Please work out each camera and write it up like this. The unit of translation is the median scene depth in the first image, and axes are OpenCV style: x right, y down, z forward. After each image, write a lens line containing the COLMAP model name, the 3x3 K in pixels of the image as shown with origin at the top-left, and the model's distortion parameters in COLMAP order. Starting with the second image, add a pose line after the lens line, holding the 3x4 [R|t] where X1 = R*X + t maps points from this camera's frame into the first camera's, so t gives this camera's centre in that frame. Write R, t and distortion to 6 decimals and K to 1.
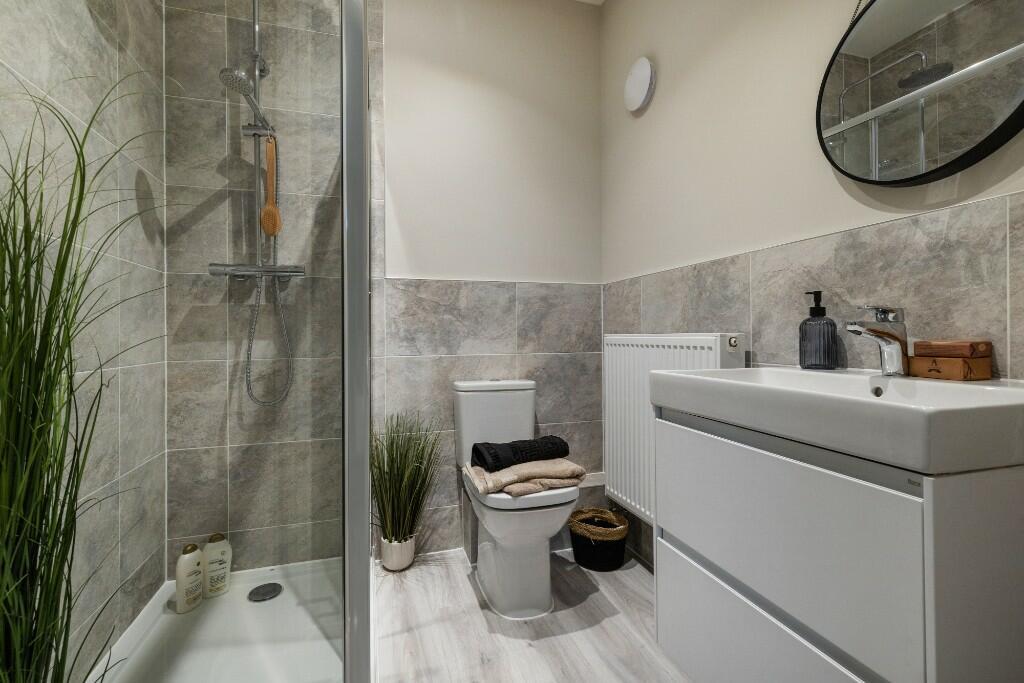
lens RADIAL K [[466.7, 0, 512.3], [0, 466.7, 338.1], [0, 0, 1]] dist [0.001658, 0.000097]
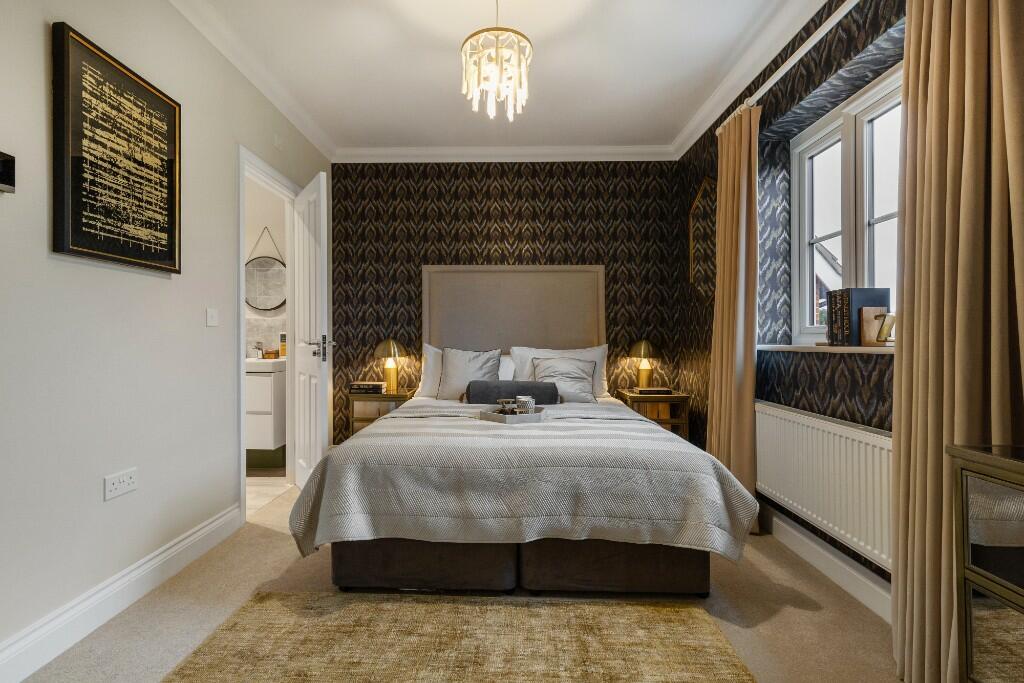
lens RADIAL K [[466.7, 0, 511.5], [0, 466.7, 342.1], [0, 0, 1]] dist [0.001658, 0.000097]
pose [[0.300158, 0.003147, 0.953884, -2.270539], [-0.001709, 0.999995, -0.002761, -0.053461], [-0.953888, -0.000801, 0.300162, -2.174458]]
